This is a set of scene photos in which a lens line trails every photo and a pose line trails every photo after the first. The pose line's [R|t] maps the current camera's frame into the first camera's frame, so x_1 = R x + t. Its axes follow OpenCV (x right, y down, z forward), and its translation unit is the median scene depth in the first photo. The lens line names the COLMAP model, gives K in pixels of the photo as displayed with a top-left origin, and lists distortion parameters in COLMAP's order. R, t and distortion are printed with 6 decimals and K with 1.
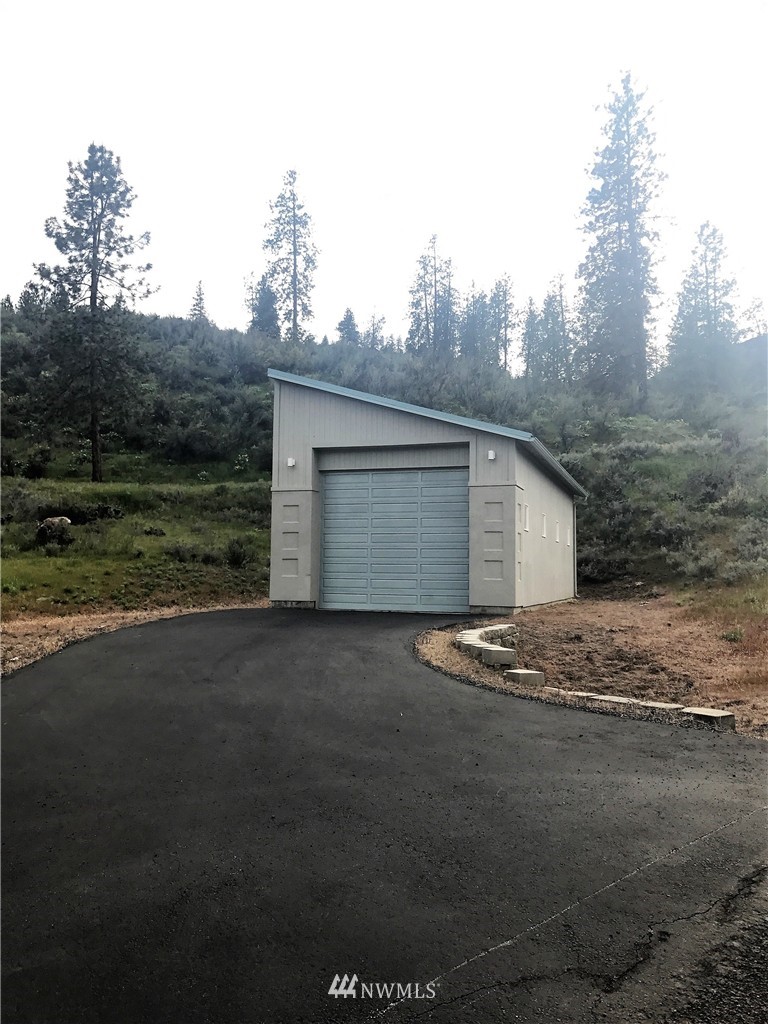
lens RADIAL K [[862.9, 0, 384.0], [0, 862.9, 512.0], [0, 0, 1]] dist [0.057619, -0.003092]
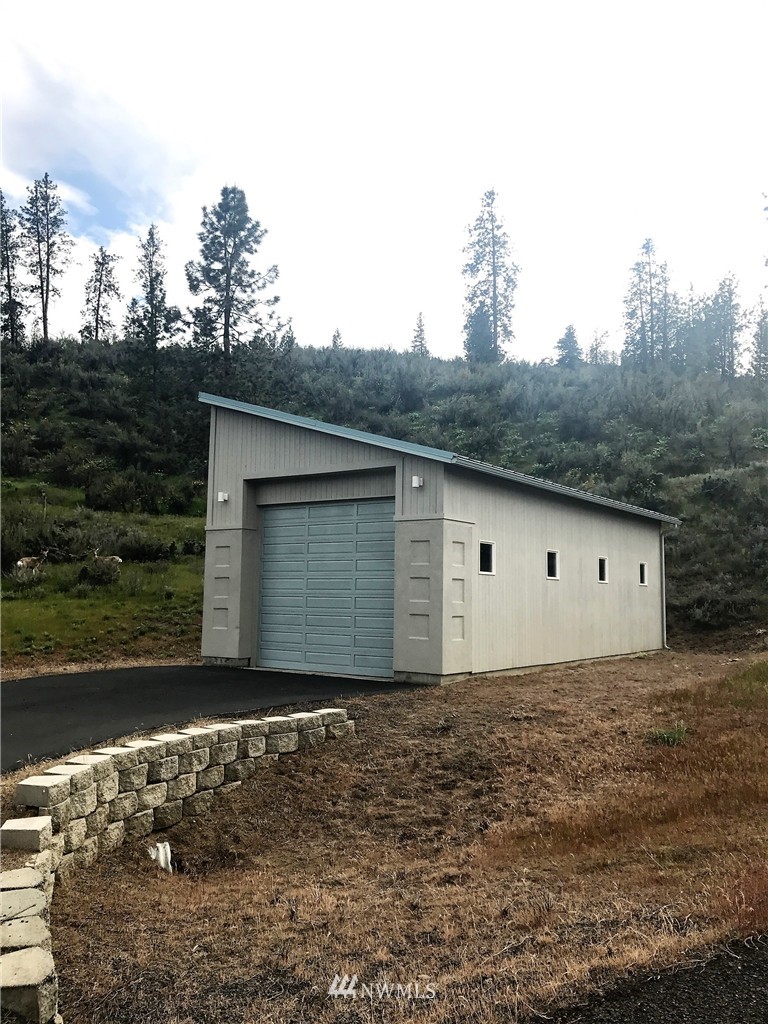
lens RADIAL K [[862.9, 0, 384.0], [0, 862.9, 512.0], [0, 0, 1]] dist [0.057619, -0.003092]
pose [[0.960238, -0.025326, -0.278032, 0.118835], [0.017448, 0.999374, -0.030774, -0.005297], [0.278638, 0.024700, 0.960079, 0.084136]]
